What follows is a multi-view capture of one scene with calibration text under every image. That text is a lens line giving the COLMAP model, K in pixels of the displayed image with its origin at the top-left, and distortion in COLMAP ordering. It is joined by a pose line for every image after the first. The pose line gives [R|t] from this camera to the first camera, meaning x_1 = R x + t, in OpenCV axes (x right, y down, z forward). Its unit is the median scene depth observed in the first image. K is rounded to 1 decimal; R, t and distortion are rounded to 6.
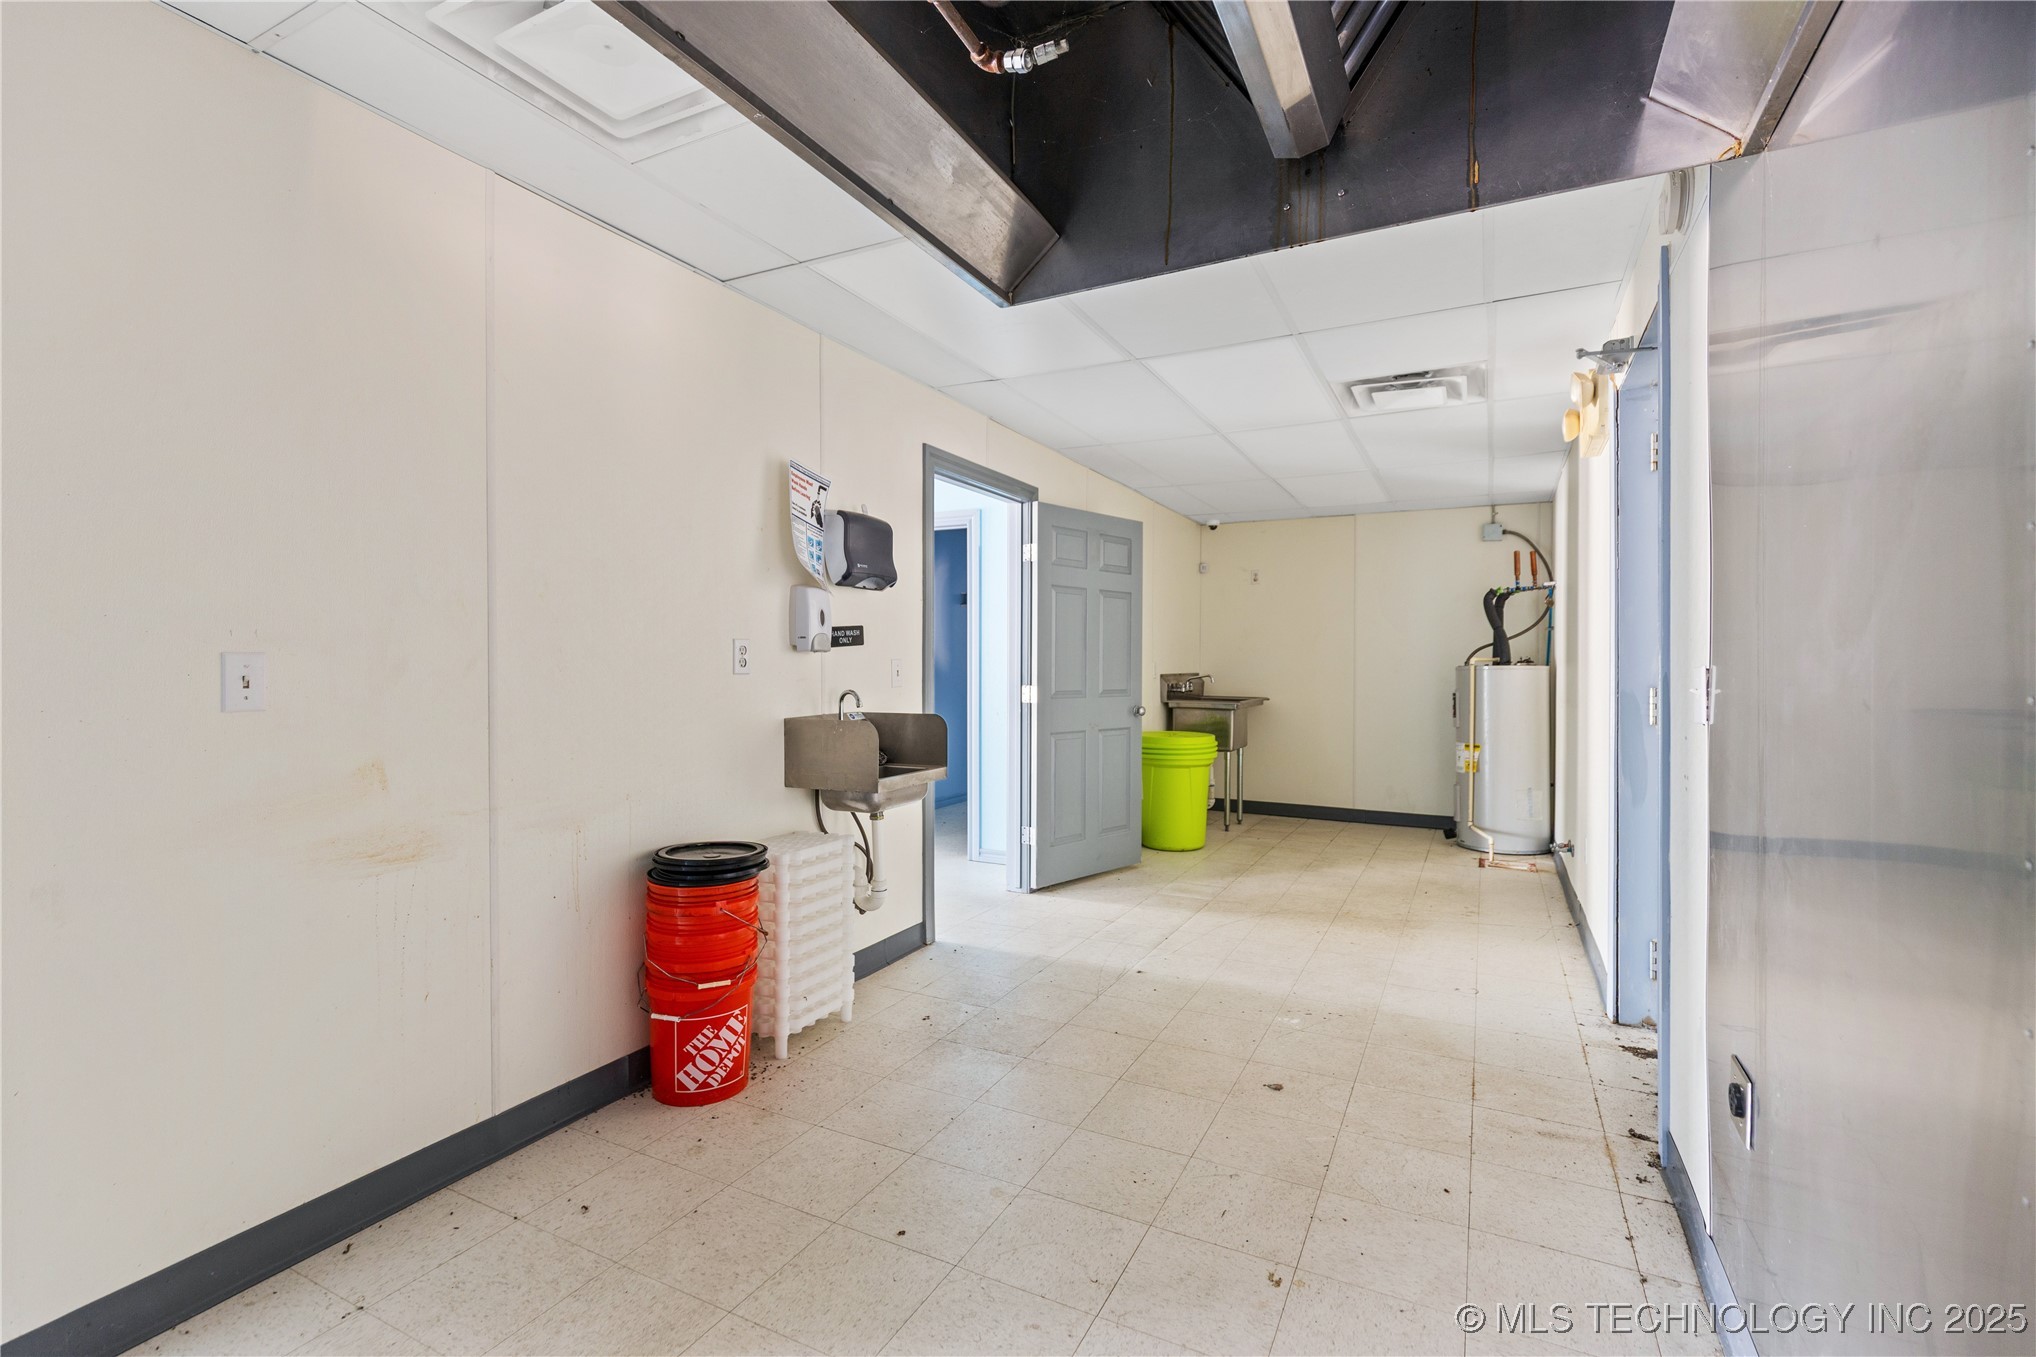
lens RADIAL K [[914.5, 0, 1020.5], [0, 914.5, 668.3], [0, 0, 1]] dist [0.011596, 0.000272]
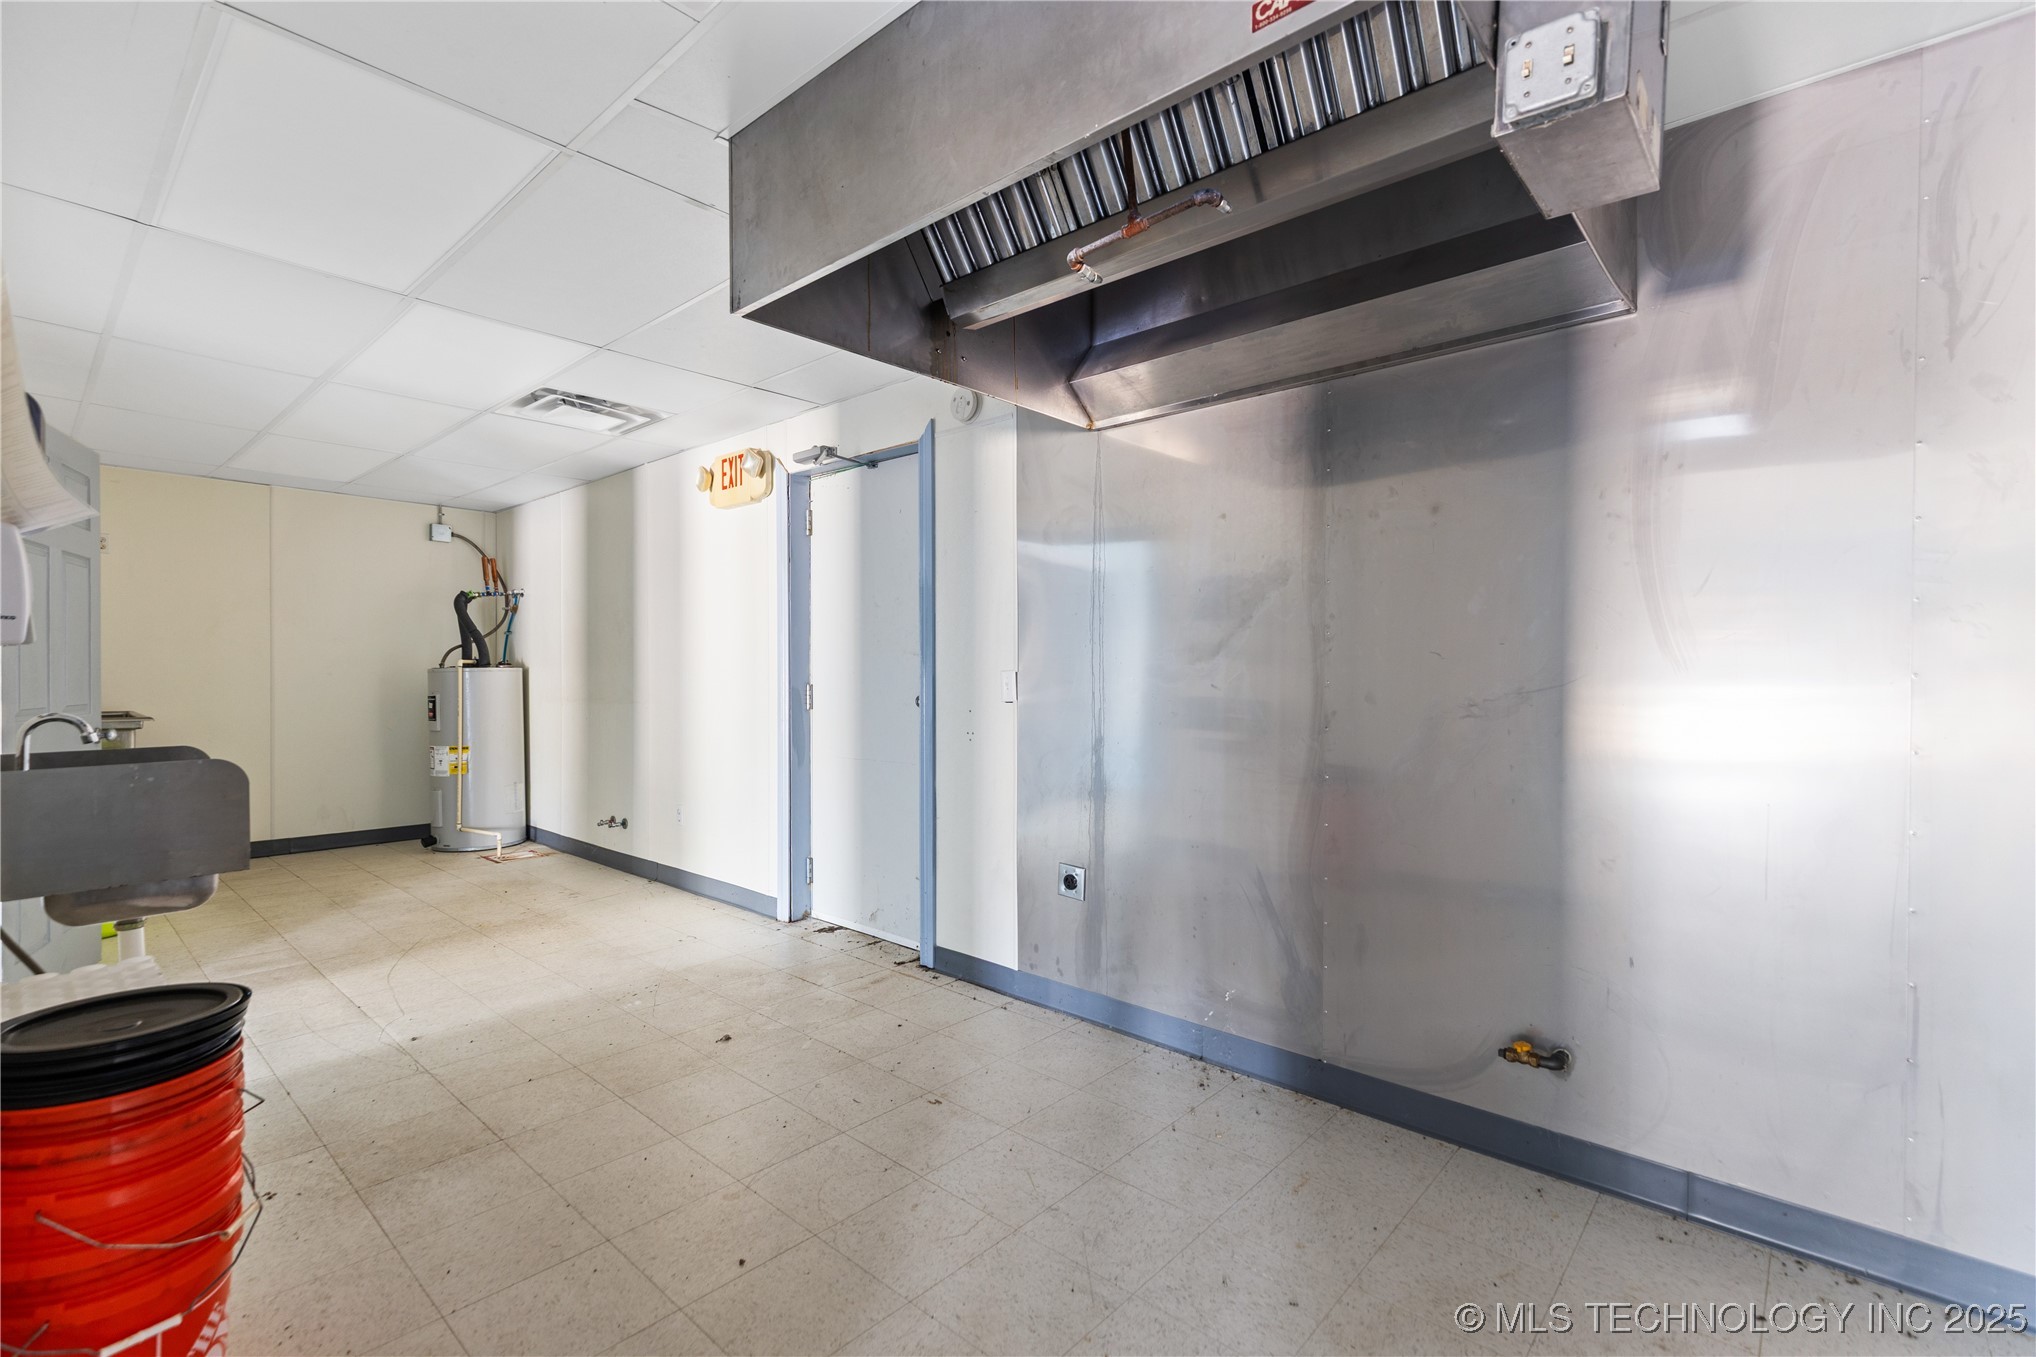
lens RADIAL K [[914.5, 0, 1021.1], [0, 914.5, 678.7], [0, 0, 1]] dist [0.011596, 0.000272]
pose [[0.253757, -0.010781, 0.967208, -0.527131], [-0.000566, 0.999936, 0.011294, -0.004295], [-0.967268, -0.003414, 0.253735, 0.254698]]
